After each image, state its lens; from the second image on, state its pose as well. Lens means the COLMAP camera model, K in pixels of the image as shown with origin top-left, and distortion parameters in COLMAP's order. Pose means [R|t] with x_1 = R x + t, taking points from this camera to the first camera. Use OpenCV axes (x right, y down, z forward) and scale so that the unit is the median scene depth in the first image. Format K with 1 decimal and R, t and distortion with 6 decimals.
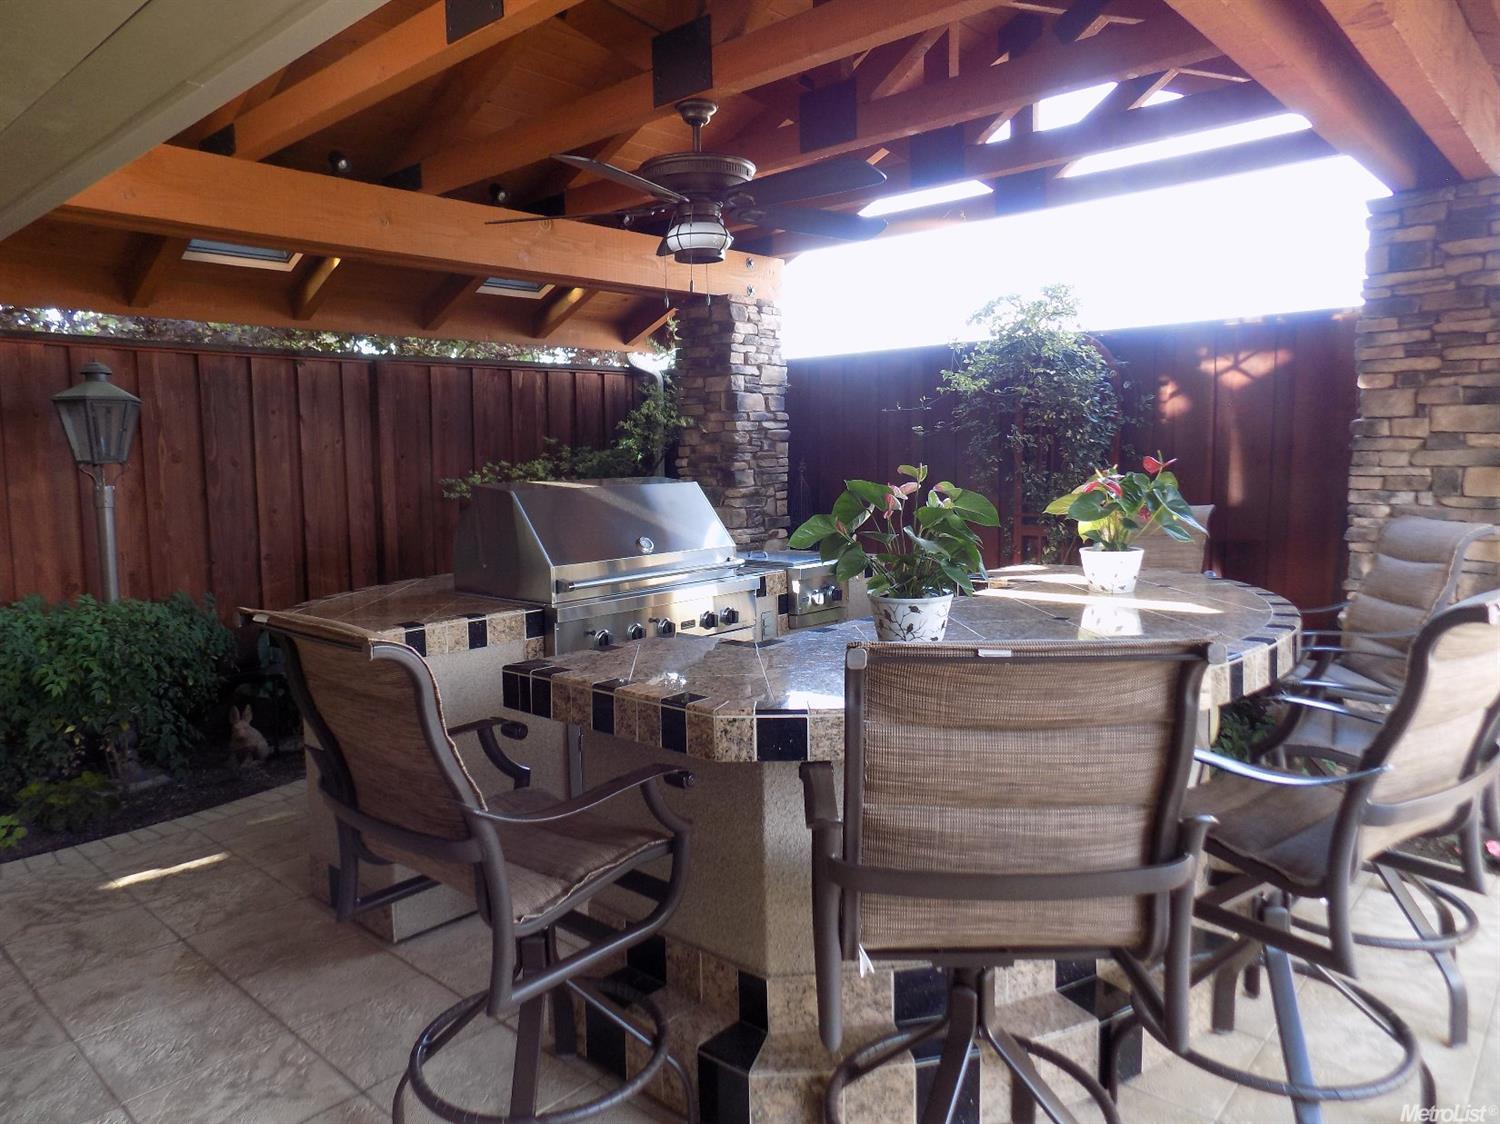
lens RADIAL K [[1009.1, 0, 746.8], [0, 1009.1, 556.2], [0, 0, 1]] dist [-0.077487, 0.075539]
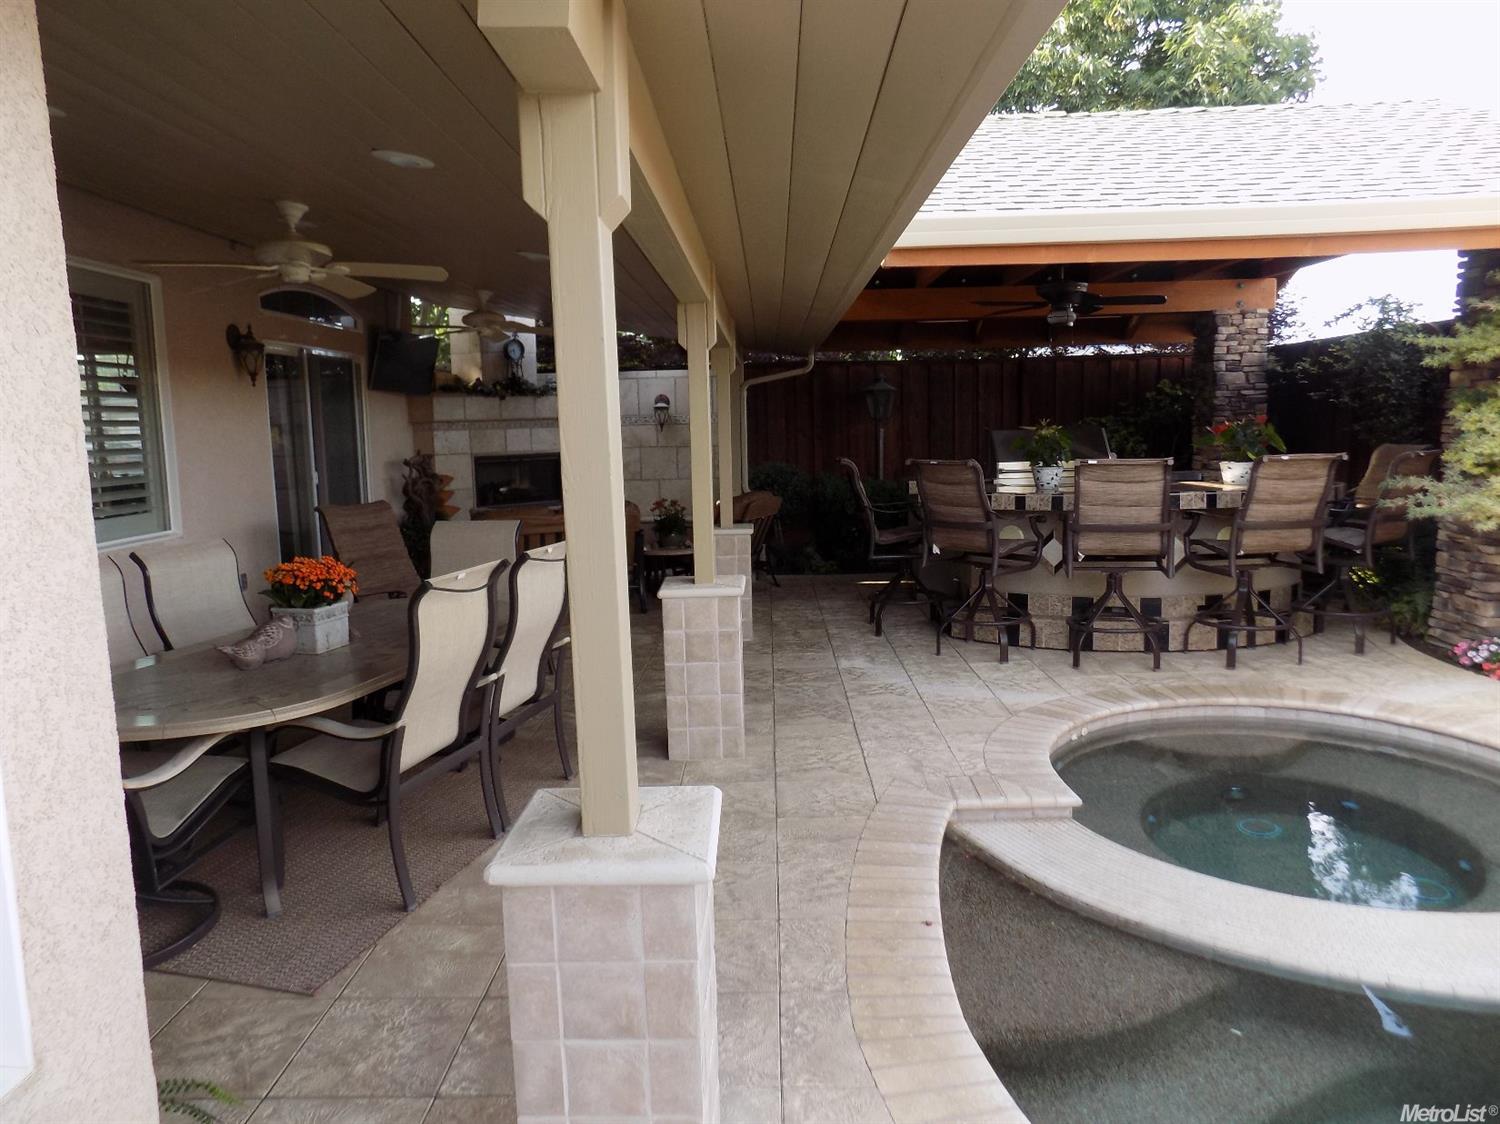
lens RADIAL K [[1009.1, 0, 746.8], [0, 1009.1, 556.2], [0, 0, 1]] dist [-0.077487, 0.075539]
pose [[0.656354, 0.093670, -0.748616, 0.942555], [-0.057857, 0.995590, 0.073846, 0.068826], [0.752231, -0.005156, 0.658879, -0.779013]]
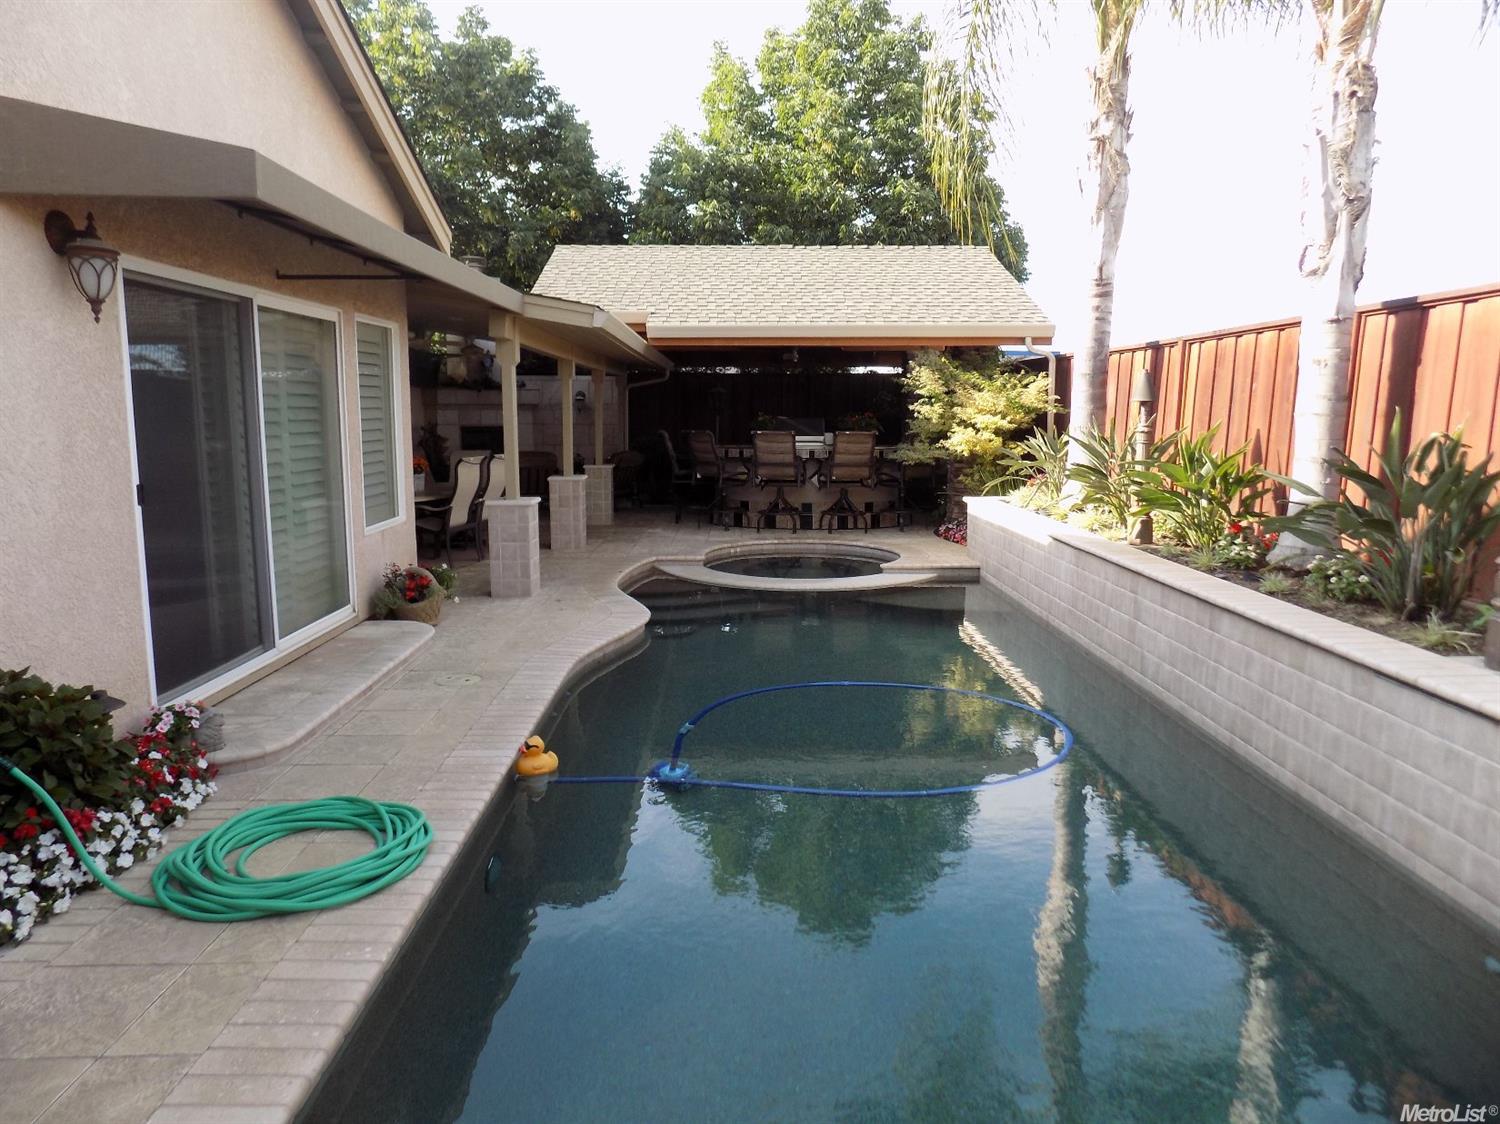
lens RADIAL K [[1009.1, 0, 746.8], [0, 1009.1, 556.2], [0, 0, 1]] dist [-0.077487, 0.075539]
pose [[0.680574, 0.117574, -0.723184, 2.257668], [-0.085050, 0.993045, 0.081409, 0.132301], [0.727726, 0.006102, 0.685841, -1.507635]]
